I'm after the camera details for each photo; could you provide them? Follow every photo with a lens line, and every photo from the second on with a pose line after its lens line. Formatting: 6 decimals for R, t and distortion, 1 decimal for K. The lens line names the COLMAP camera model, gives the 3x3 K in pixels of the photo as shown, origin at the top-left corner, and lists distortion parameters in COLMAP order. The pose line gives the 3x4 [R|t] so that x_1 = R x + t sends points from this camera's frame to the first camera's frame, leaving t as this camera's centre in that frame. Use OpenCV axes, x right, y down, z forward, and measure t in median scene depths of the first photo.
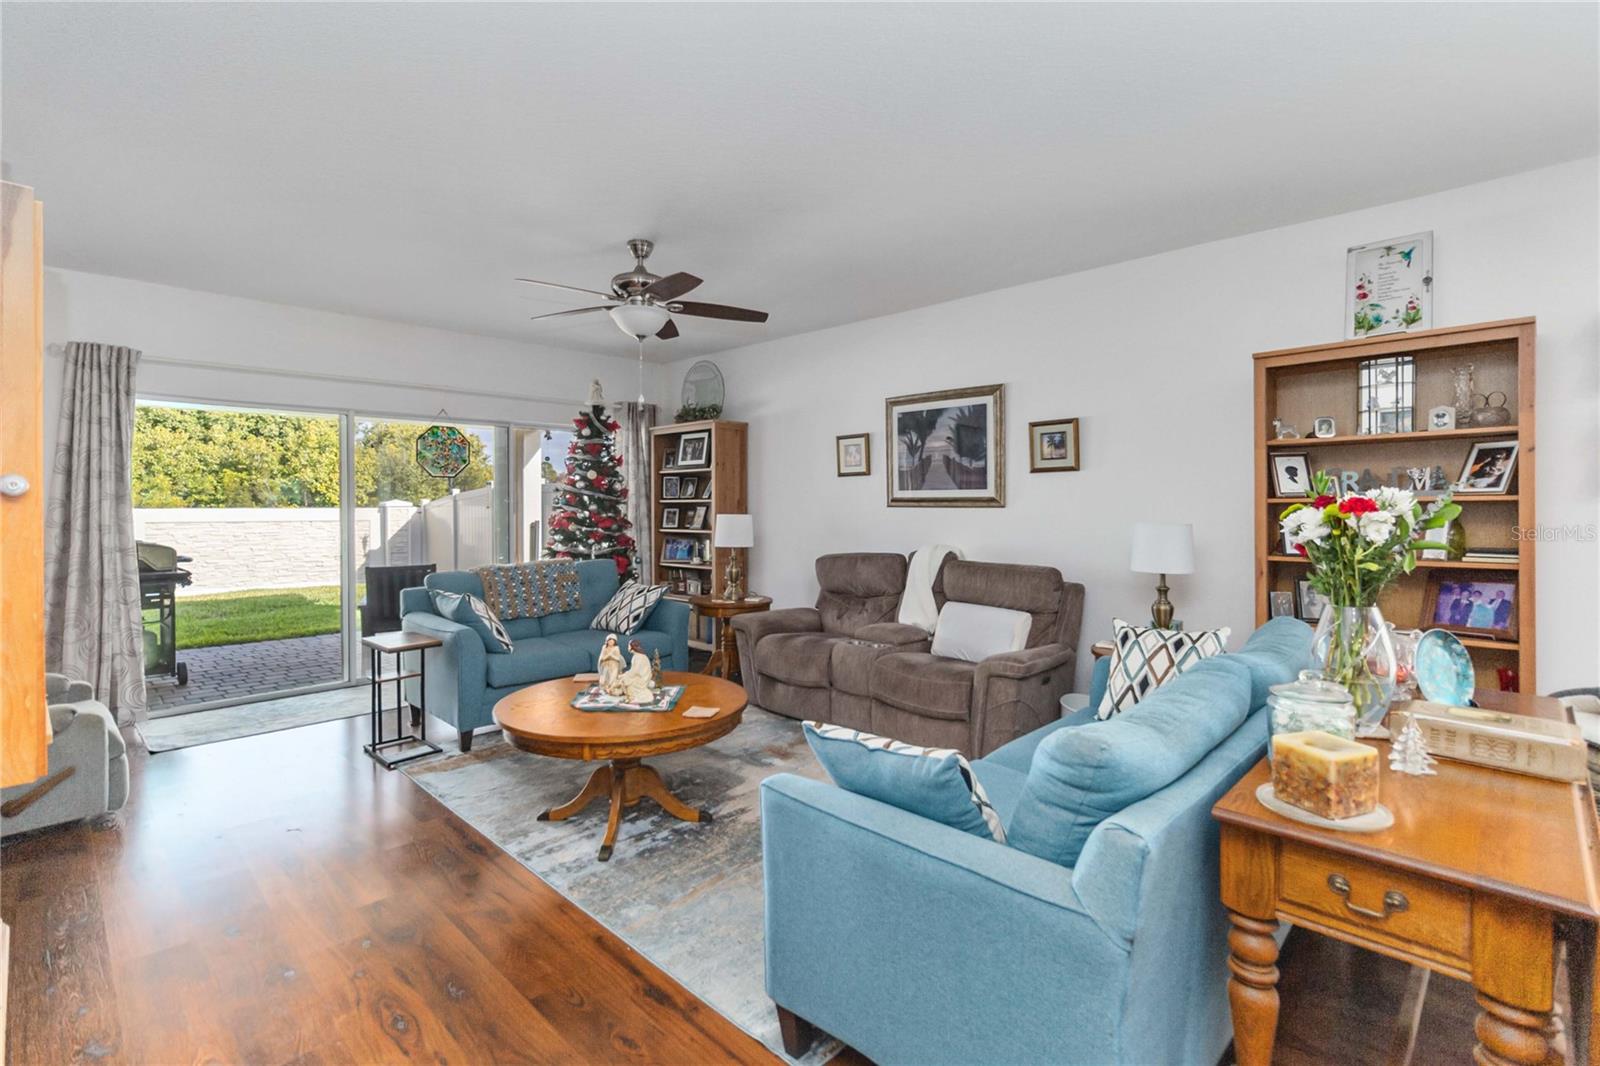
lens RADIAL K [[752.1, 0, 802.1], [0, 752.1, 507.0], [0, 0, 1]] dist [-0.000052, 0.000422]
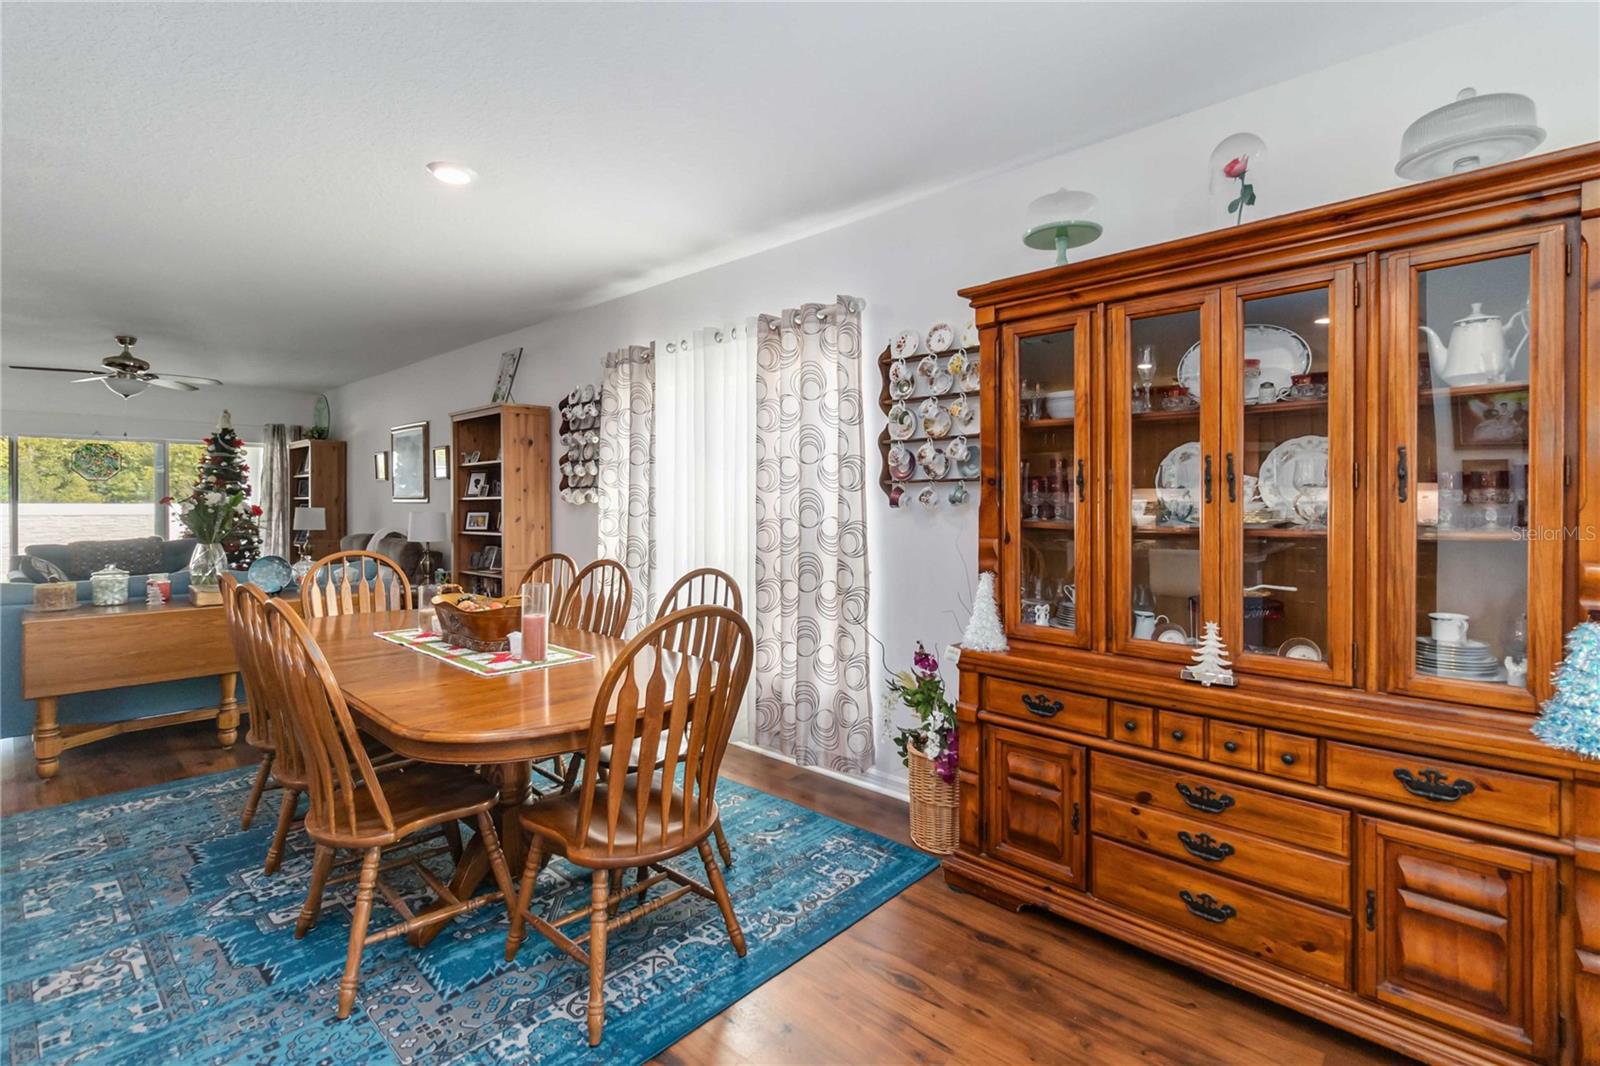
lens RADIAL K [[752.1, 0, 802.1], [0, 752.1, 507.0], [0, 0, 1]] dist [-0.000052, 0.000422]
pose [[0.999586, 0.004745, 0.028368, 0.758655], [-0.004762, 0.999989, 0.000520, 0.003298], [-0.028365, -0.000655, 0.999597, -0.416173]]
